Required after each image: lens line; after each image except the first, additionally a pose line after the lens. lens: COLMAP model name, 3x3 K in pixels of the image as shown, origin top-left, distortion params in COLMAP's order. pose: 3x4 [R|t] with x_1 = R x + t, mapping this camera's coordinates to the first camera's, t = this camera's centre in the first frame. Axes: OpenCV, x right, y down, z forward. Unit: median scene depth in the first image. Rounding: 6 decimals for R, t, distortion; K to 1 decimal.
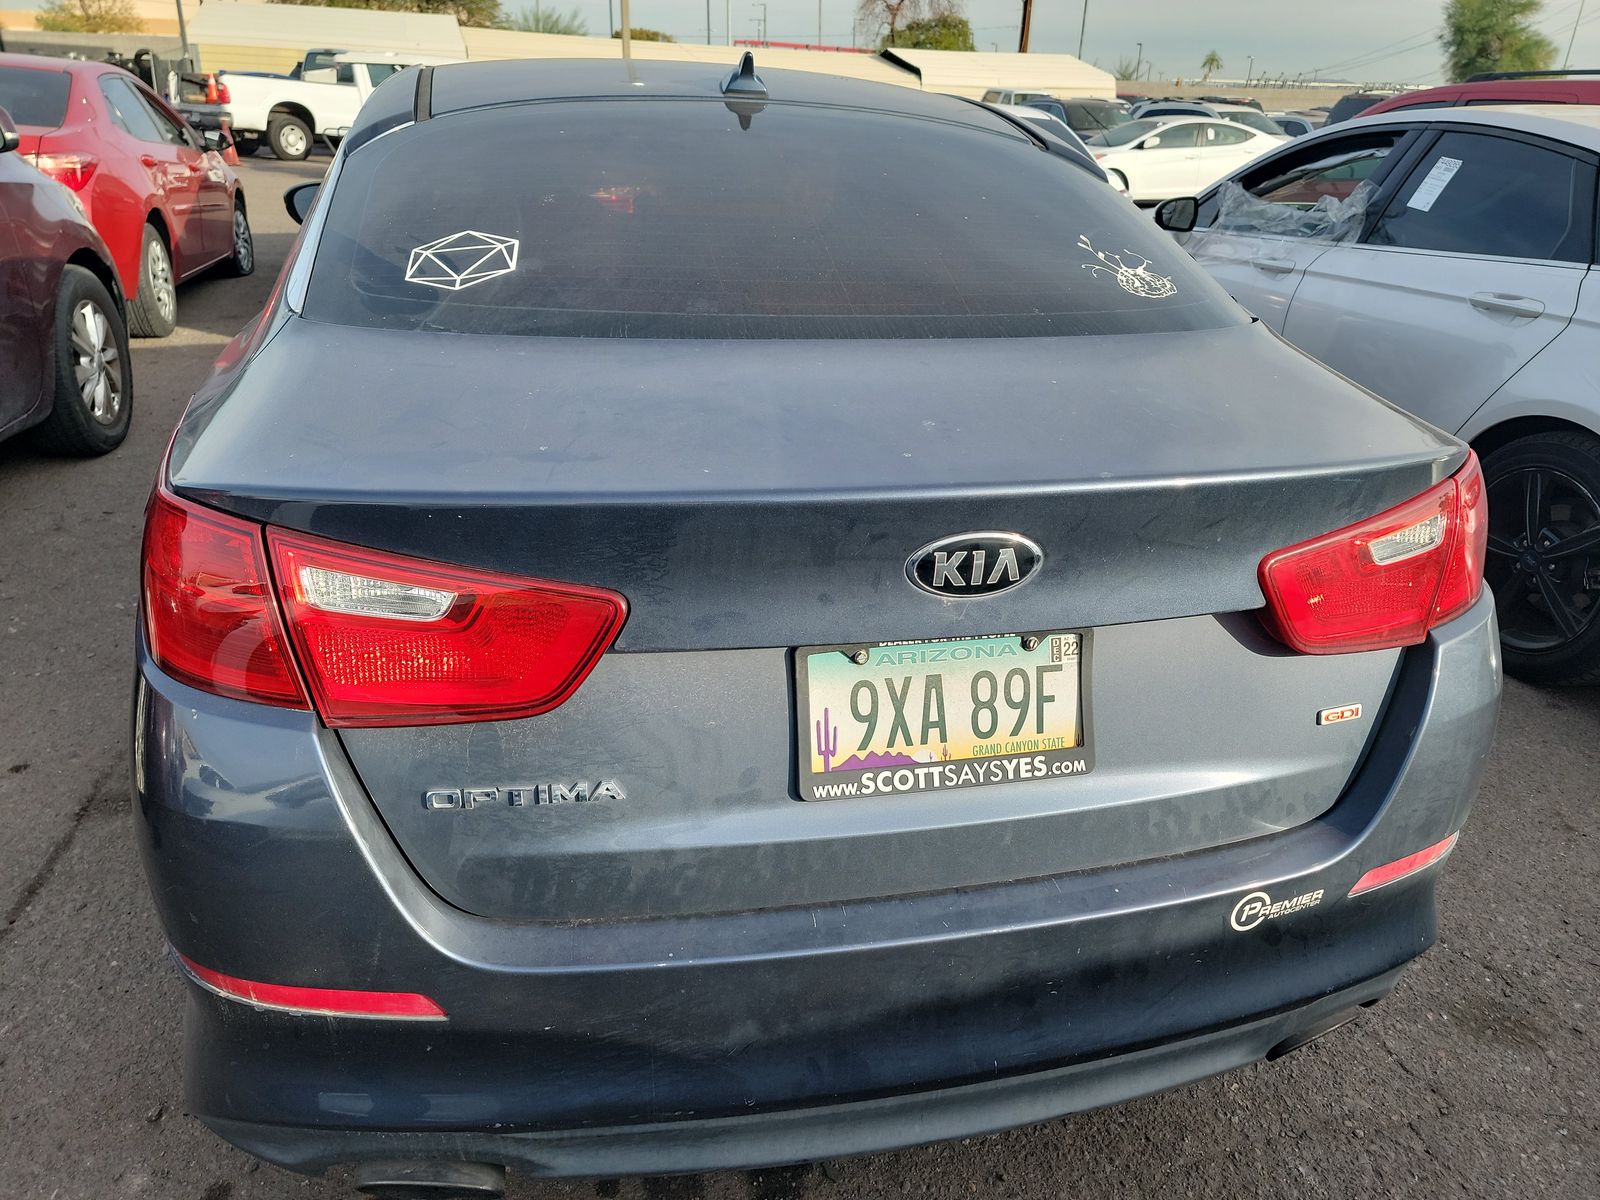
lens RADIAL K [[1128.4, 0, 800.0], [0, 1128.4, 600.0], [0, 0, 1]] dist [0.065297, -0.054253]
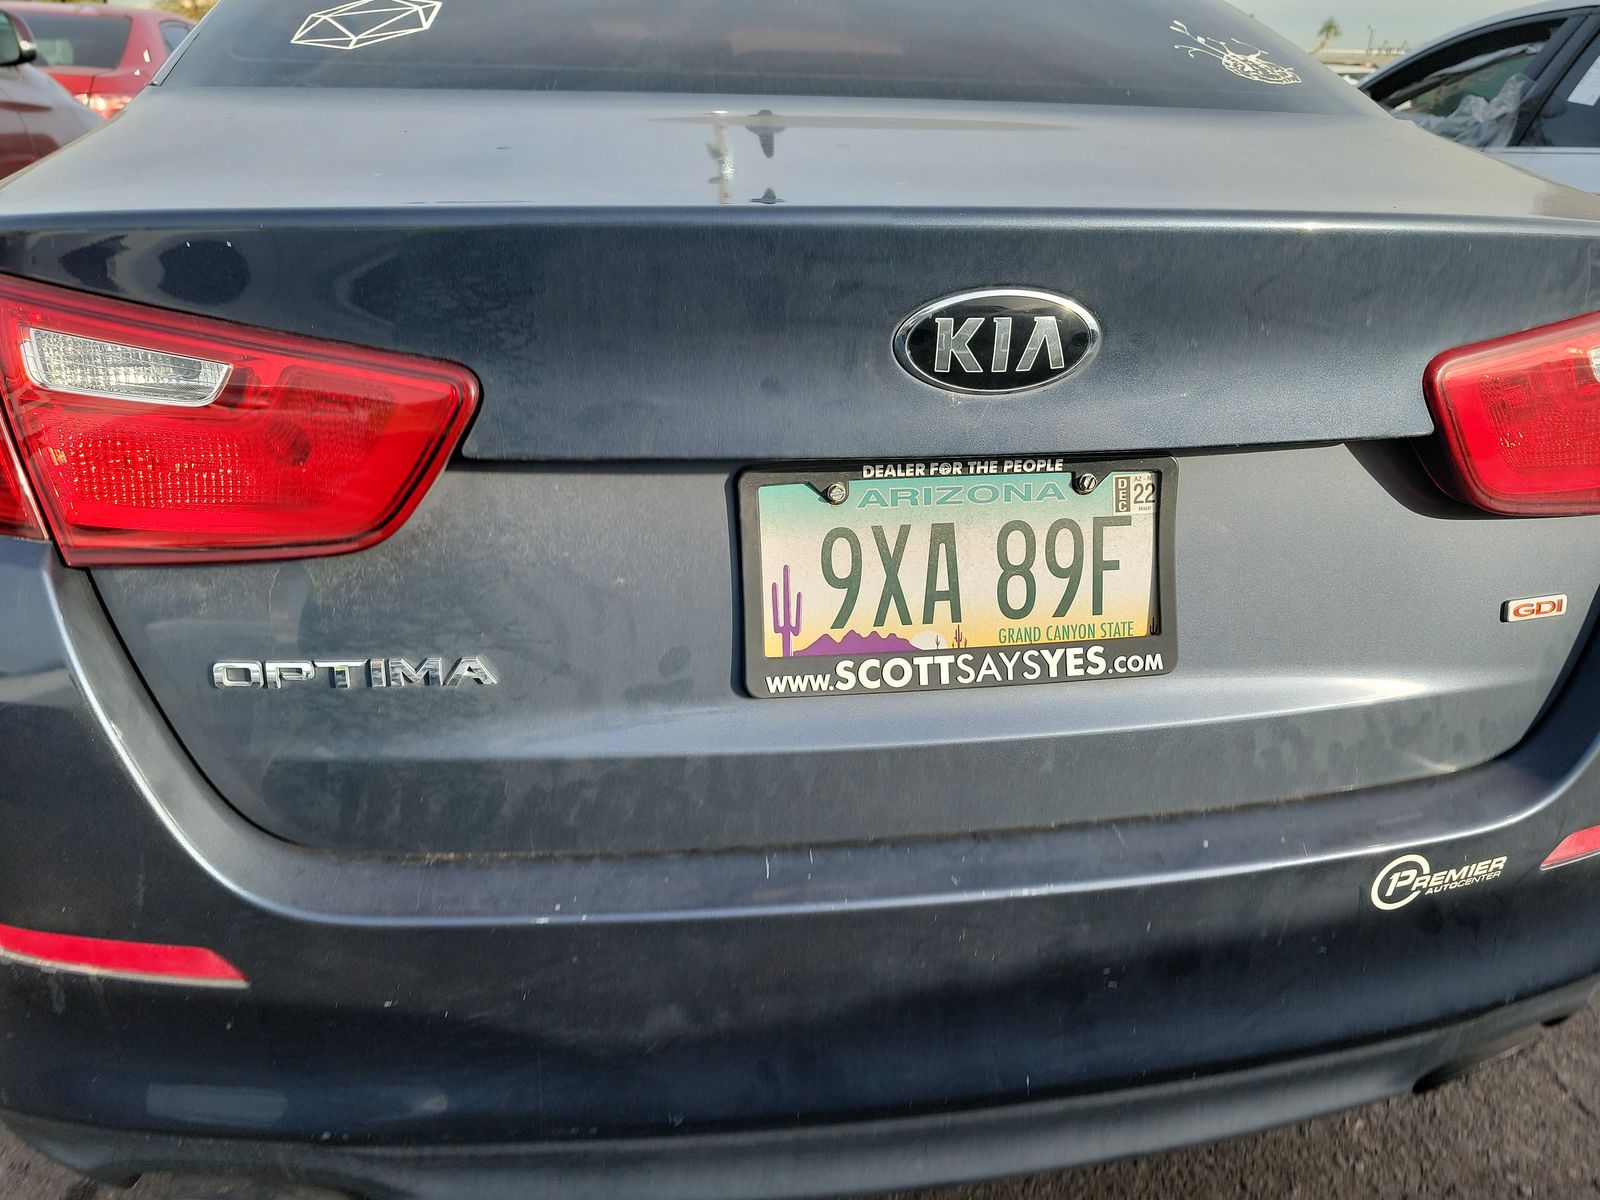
lens RADIAL K [[1117.5, 0, 816.0], [0, 1117.5, 599.7], [0, 0, 1]] dist [0.051128, -0.035634]
pose [[0.997332, 0.016641, -0.071078, 0.088895], [-0.016960, 0.999849, -0.003888, 0.116028], [0.071003, 0.005083, 0.997463, 0.300219]]
